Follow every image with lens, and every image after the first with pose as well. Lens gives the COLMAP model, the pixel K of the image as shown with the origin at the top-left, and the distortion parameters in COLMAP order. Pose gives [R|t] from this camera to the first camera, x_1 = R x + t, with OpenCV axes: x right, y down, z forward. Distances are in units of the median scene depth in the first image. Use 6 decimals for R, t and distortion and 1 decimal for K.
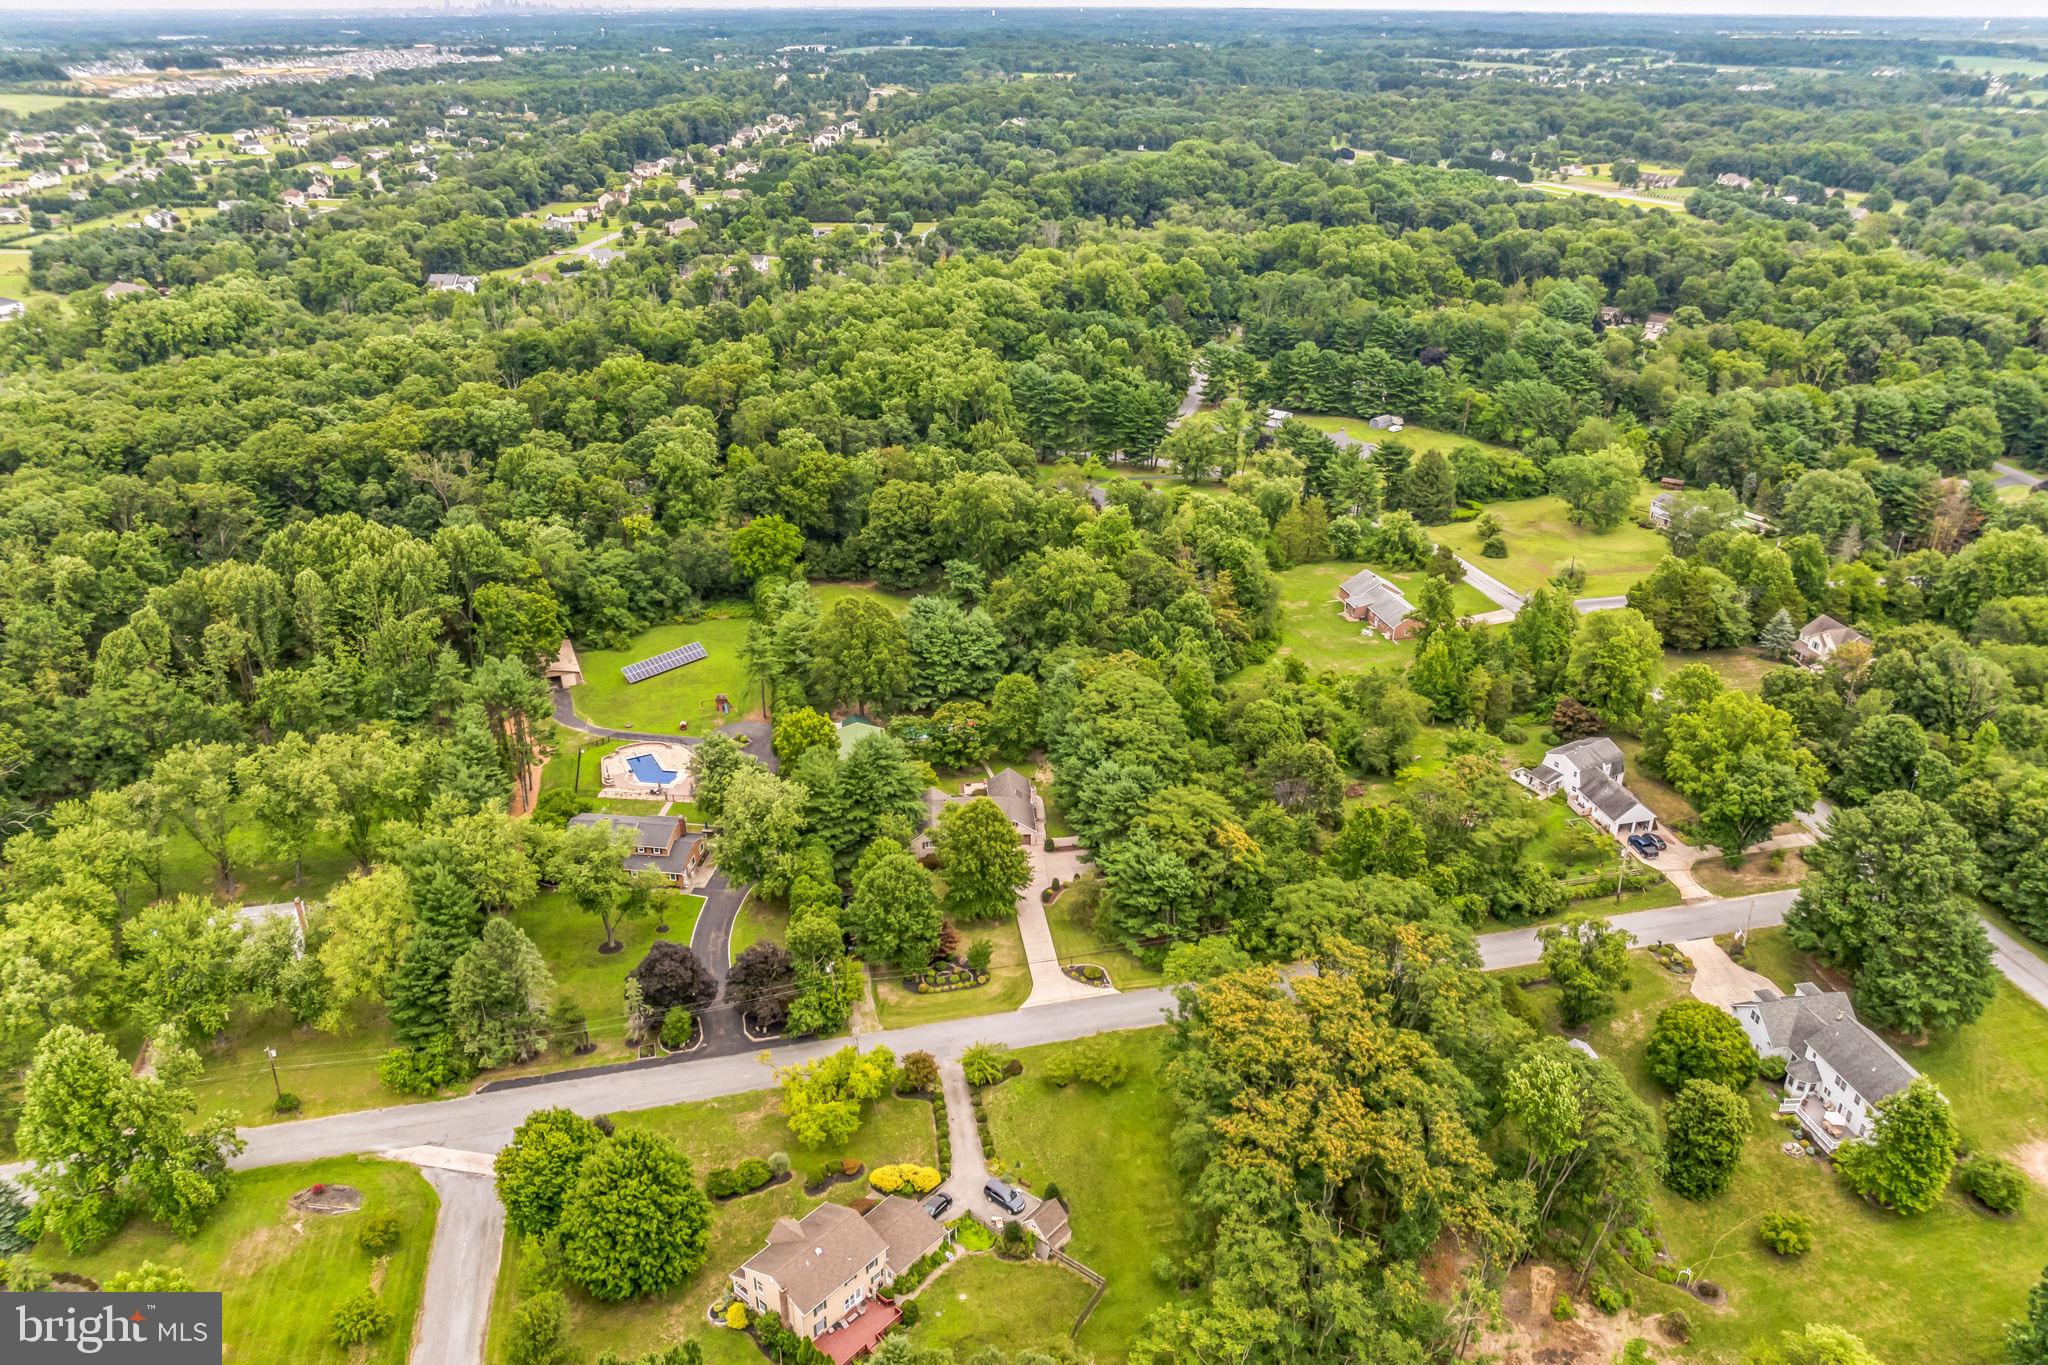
lens RADIAL K [[1449.5, 0, 1037.7], [0, 1449.5, 685.8], [0, 0, 1]] dist [-0.043470, 0.017999]
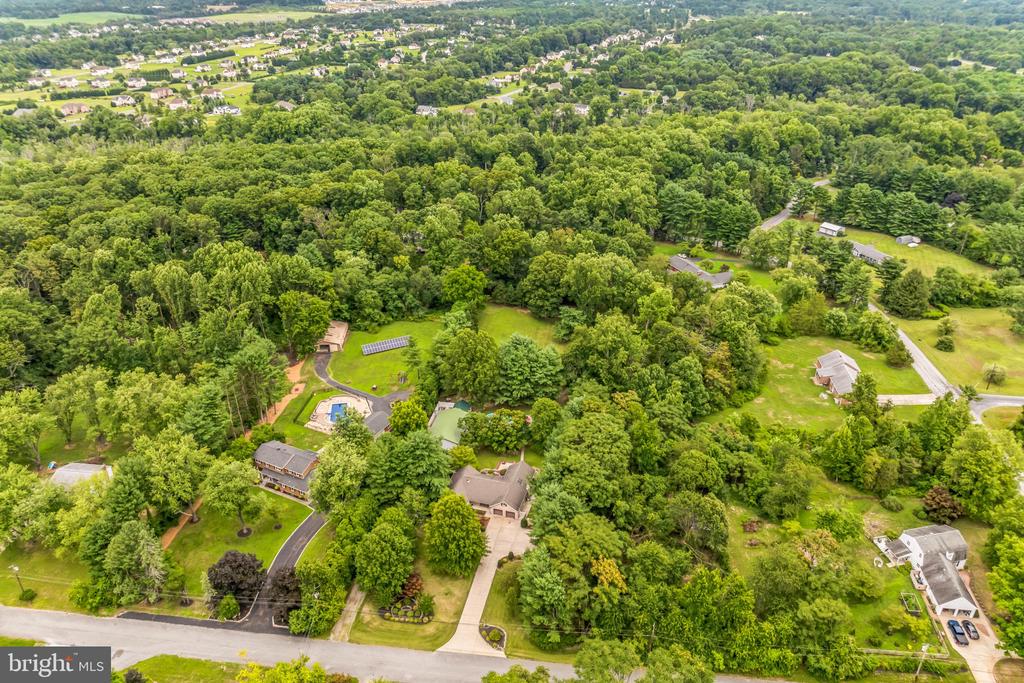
lens RADIAL K [[724.8, 0, 517.4], [0, 724.8, 343.1], [0, 0, 1]] dist [-0.043470, 0.017999]
pose [[0.940307, 0.152738, -0.304129, 0.134079], [-0.142399, 0.988222, 0.056030, -0.077443], [0.309105, -0.009378, 0.950982, 0.185709]]
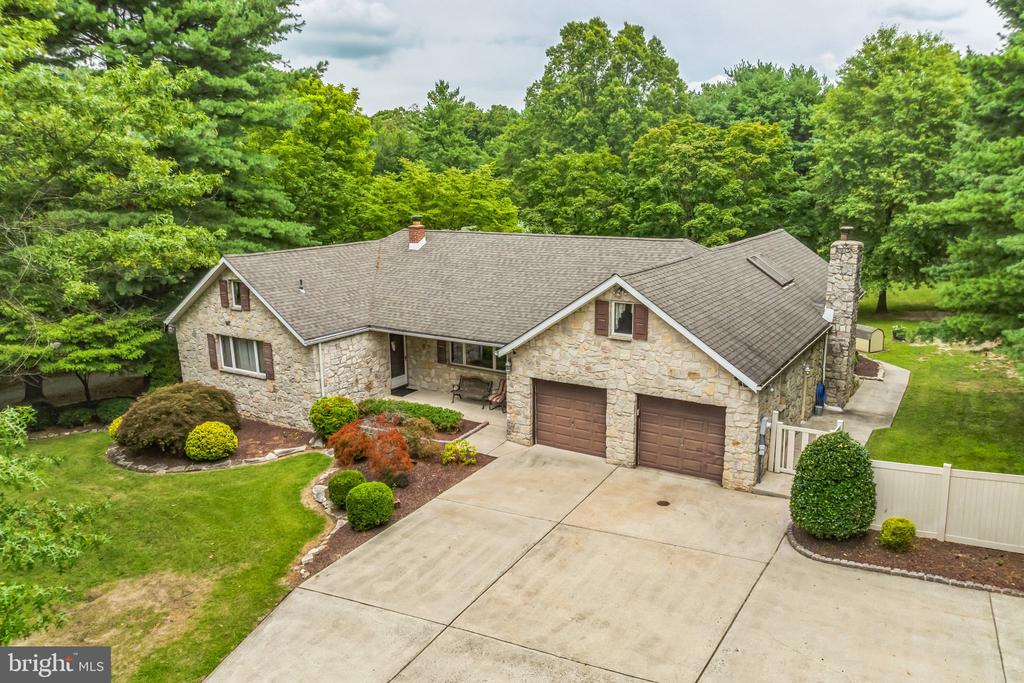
lens RADIAL K [[724.8, 0, 512.1], [0, 724.8, 342.5], [0, 0, 1]] dist [-0.043470, 0.017999]
pose [[0.798405, 0.112906, -0.591440, 0.013771], [-0.245641, 0.957881, -0.148740, 0.074997], [0.549735, 0.264037, 0.792512, 0.616452]]
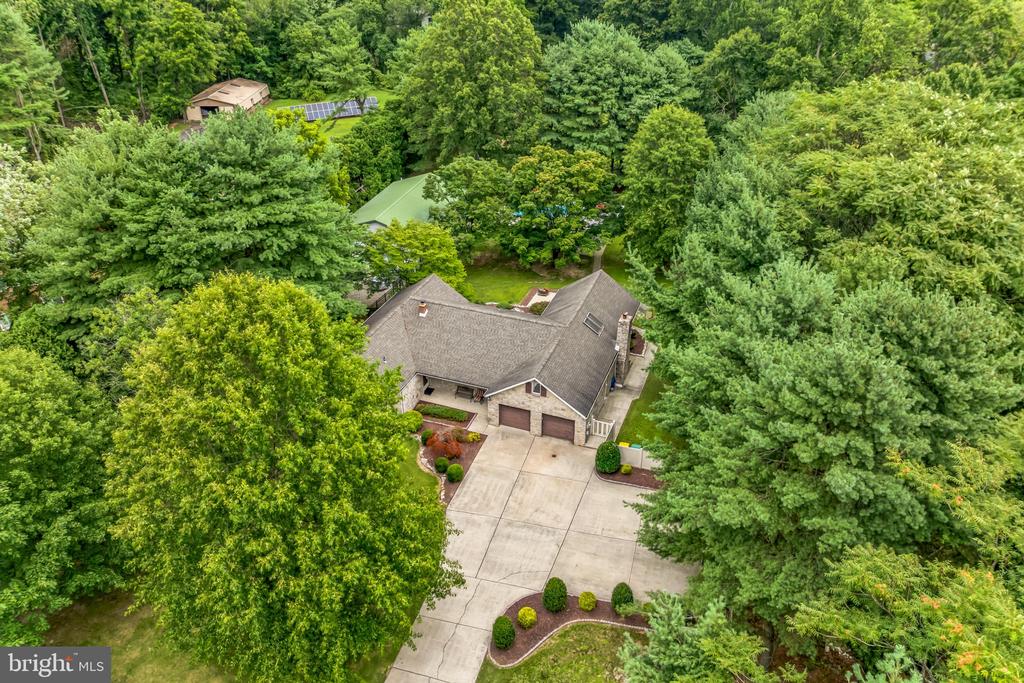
lens RADIAL K [[724.8, 0, 516.8], [0, 724.8, 339.0], [0, 0, 1]] dist [-0.043470, 0.017999]
pose [[0.911136, 0.213002, -0.352791, 0.032147], [-0.176920, 0.975340, 0.131952, 0.036678], [0.372197, -0.057810, 0.926351, 0.533183]]
